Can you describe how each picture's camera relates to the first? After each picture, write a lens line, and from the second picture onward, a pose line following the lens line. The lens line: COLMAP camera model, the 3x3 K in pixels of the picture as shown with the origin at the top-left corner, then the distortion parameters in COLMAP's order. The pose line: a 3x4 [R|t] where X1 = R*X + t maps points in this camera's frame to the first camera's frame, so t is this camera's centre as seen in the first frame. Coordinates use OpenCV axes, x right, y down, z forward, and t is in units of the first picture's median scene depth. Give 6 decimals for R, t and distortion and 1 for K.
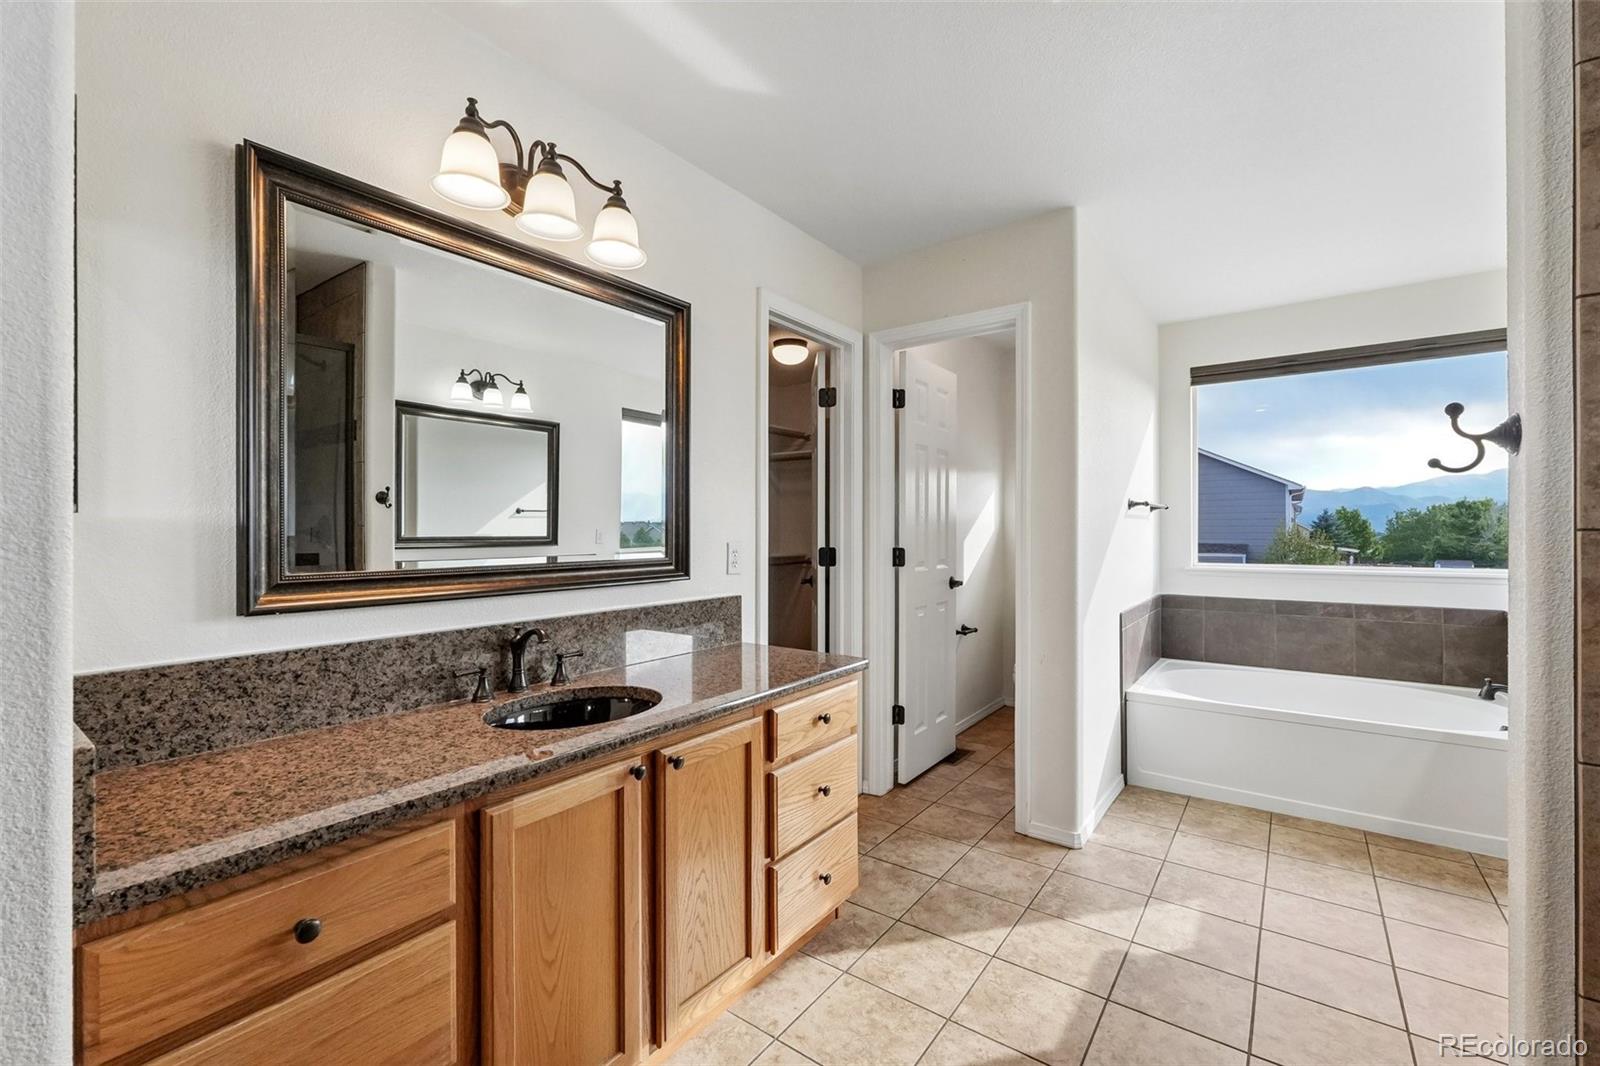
lens RADIAL K [[677.6, 0, 800.0], [0, 677.6, 533.0], [0, 0, 1]] dist [-0.001597, -0.000123]
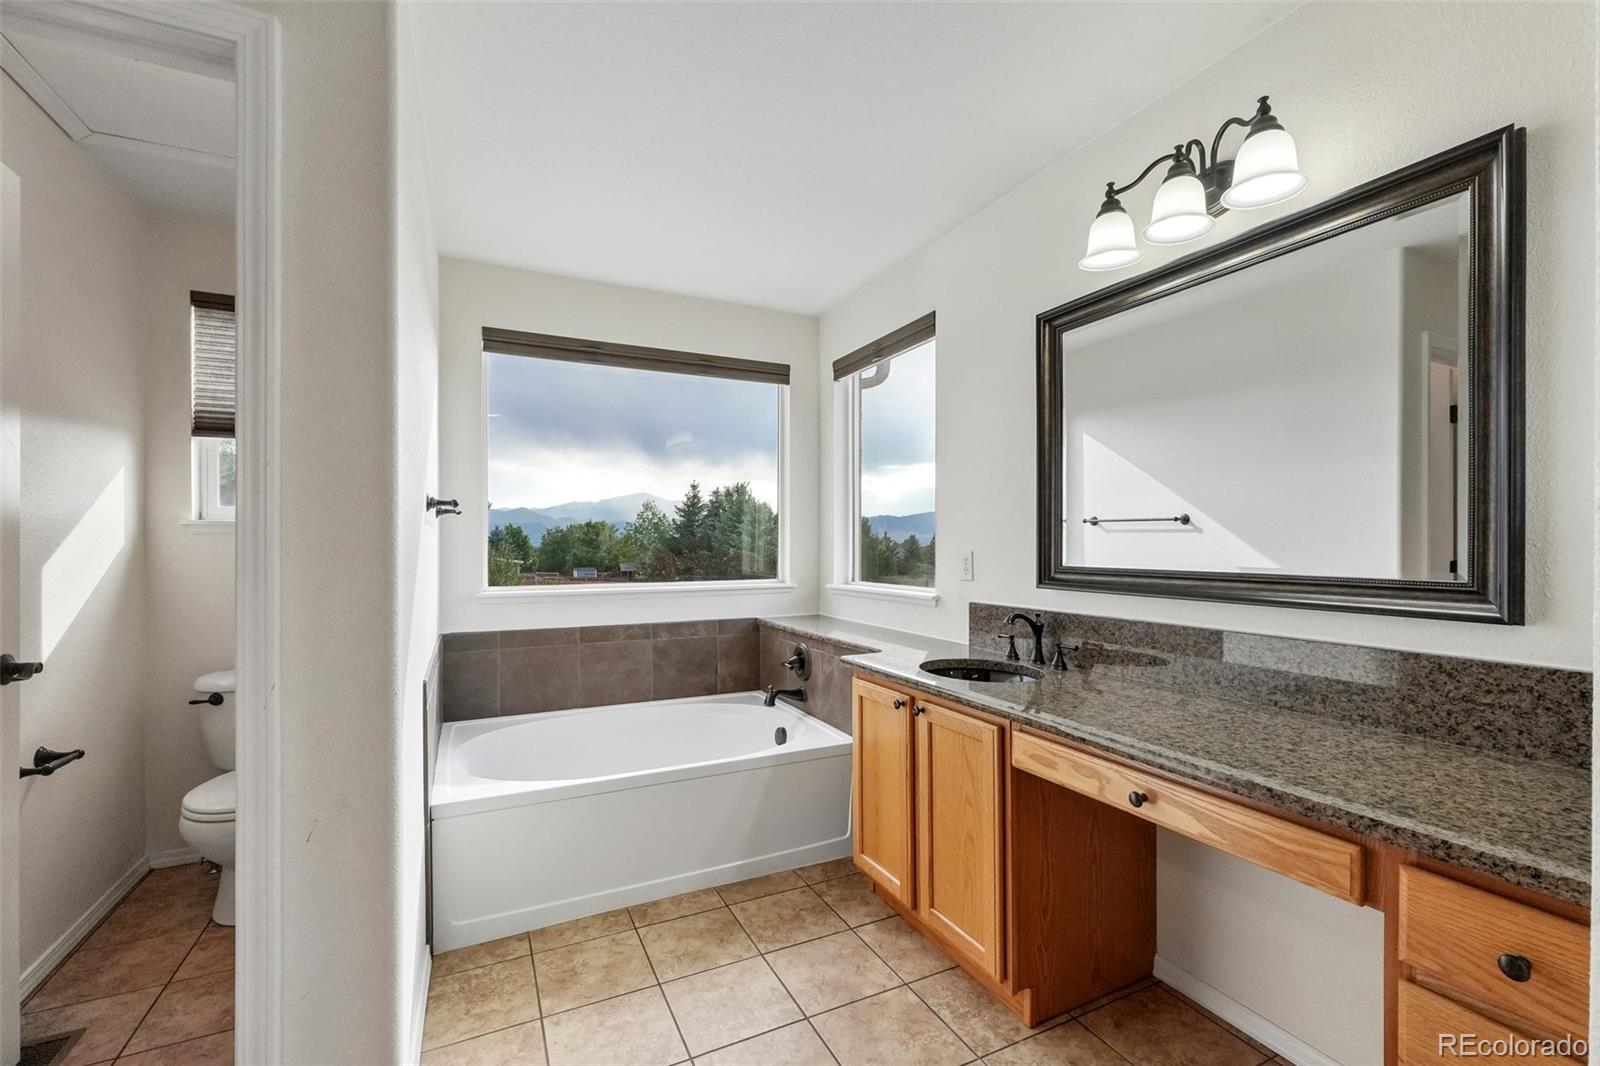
lens RADIAL K [[678.8, 0, 797.5], [0, 678.8, 547.8], [0, 0, 1]] dist [-0.000177, -0.000051]
pose [[0.461167, -0.003061, 0.887308, 0.078721], [0.001584, 0.999995, 0.002626, -0.001794], [-0.887312, 0.000195, 0.461170, 0.375733]]
